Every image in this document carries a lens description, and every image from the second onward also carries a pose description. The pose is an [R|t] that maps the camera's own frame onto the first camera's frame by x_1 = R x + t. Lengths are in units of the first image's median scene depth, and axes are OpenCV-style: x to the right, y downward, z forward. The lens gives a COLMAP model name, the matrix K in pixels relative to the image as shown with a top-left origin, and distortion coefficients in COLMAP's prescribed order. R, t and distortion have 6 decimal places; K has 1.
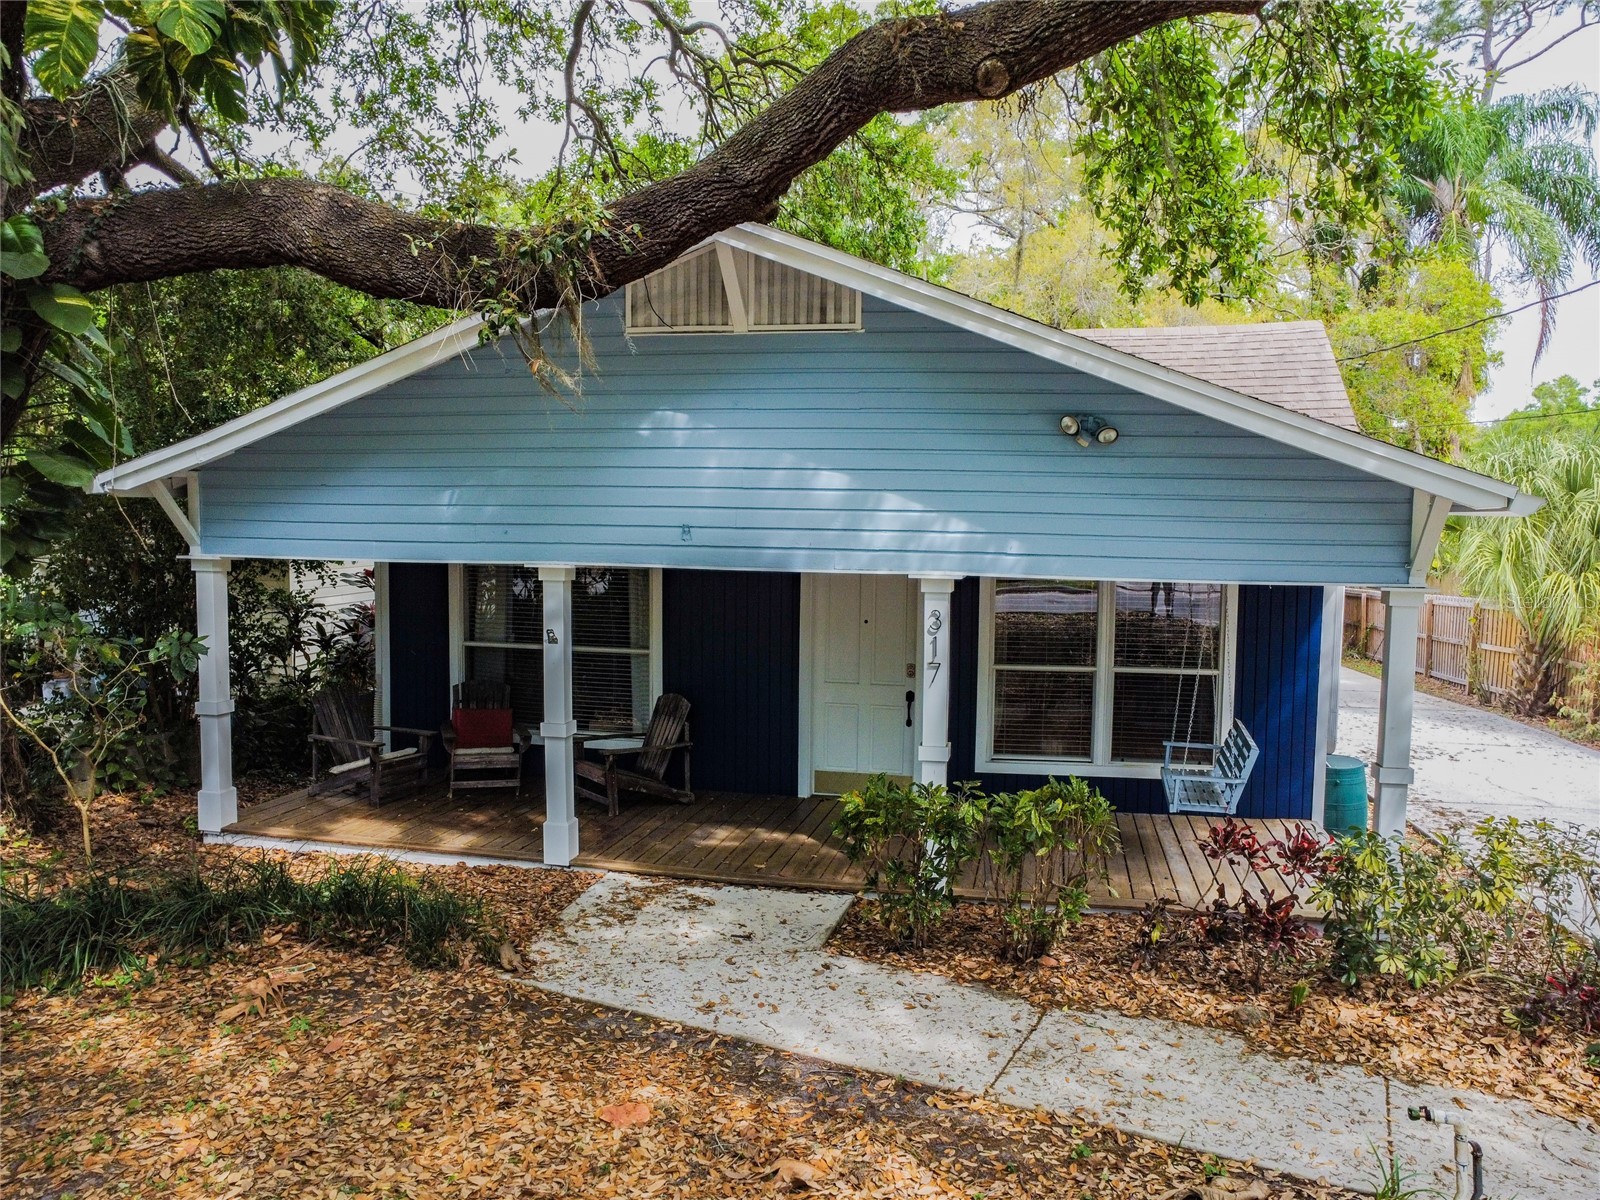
lens RADIAL K [[1196.3, 0, 811.3], [0, 1196.3, 606.7], [0, 0, 1]] dist [-0.137258, 0.217717]
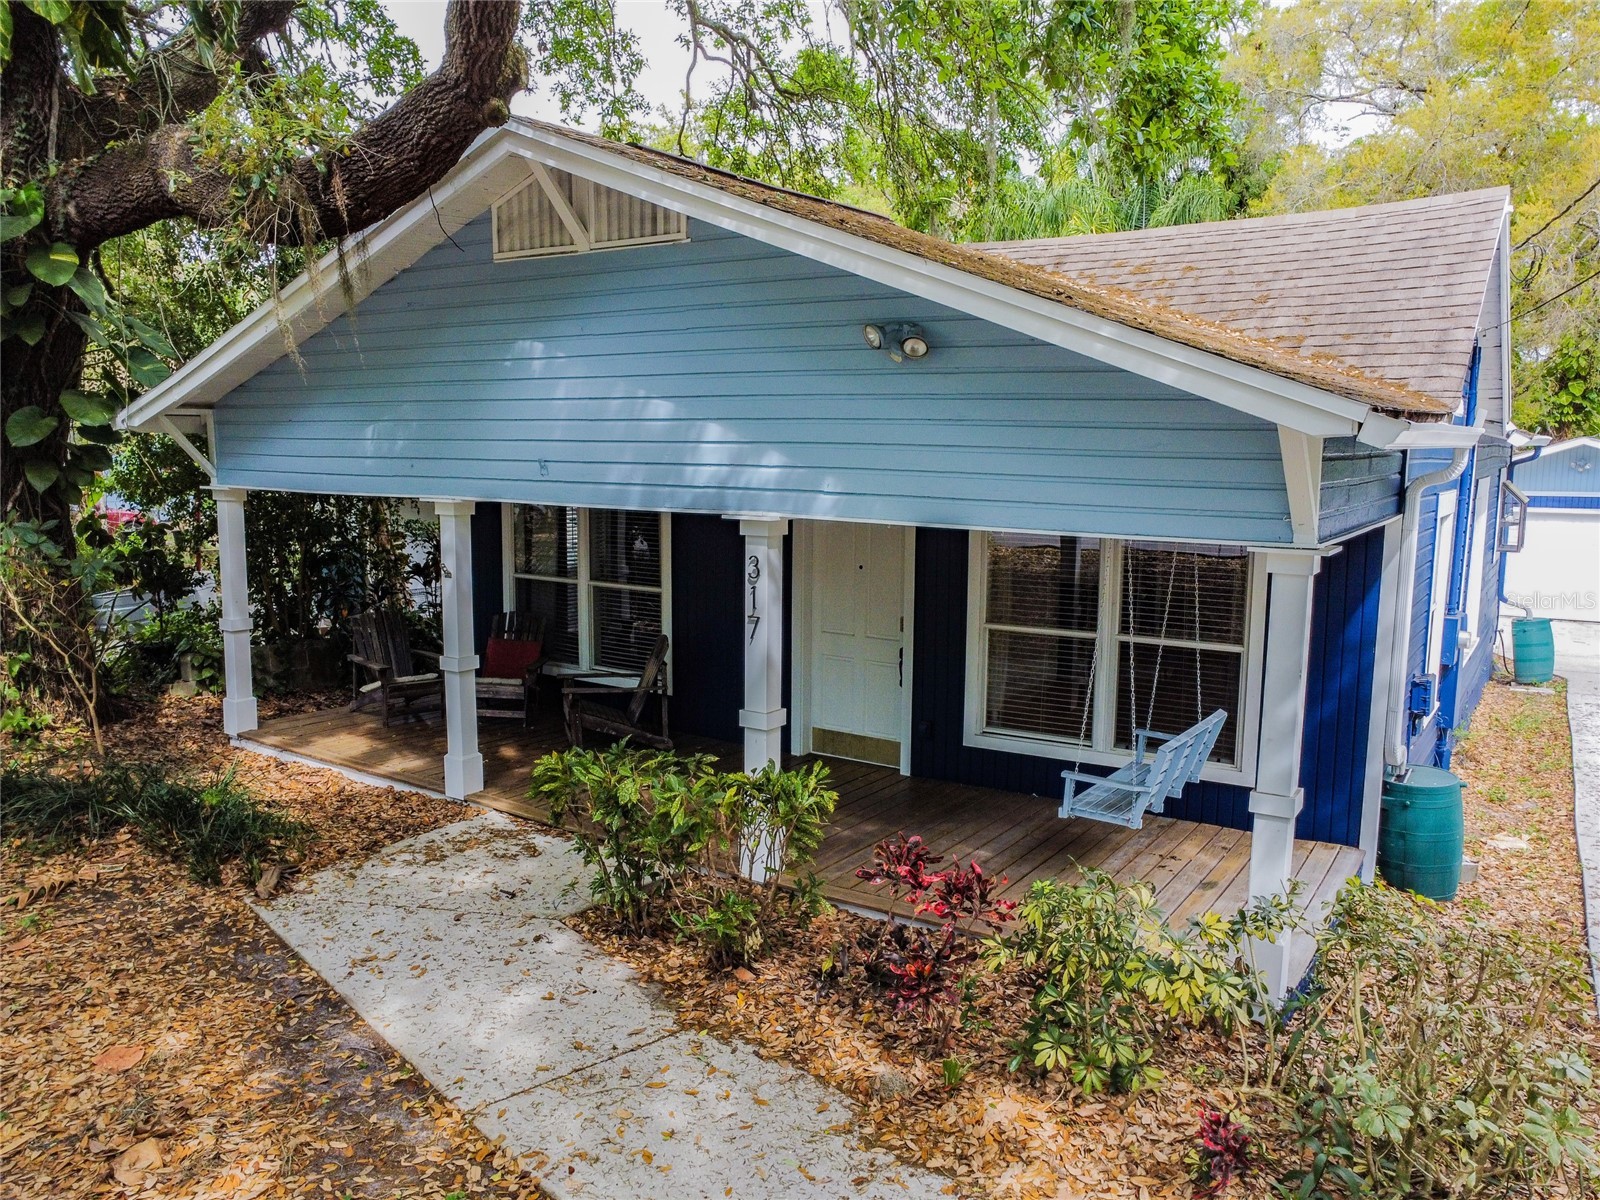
lens RADIAL K [[1196.3, 0, 811.3], [0, 1196.3, 606.7], [0, 0, 1]] dist [-0.137258, 0.217717]
pose [[0.928415, 0.048726, -0.368335, 0.463774], [-0.029656, 0.997919, 0.057263, -0.011780], [0.370359, -0.042240, 0.927928, 0.202244]]
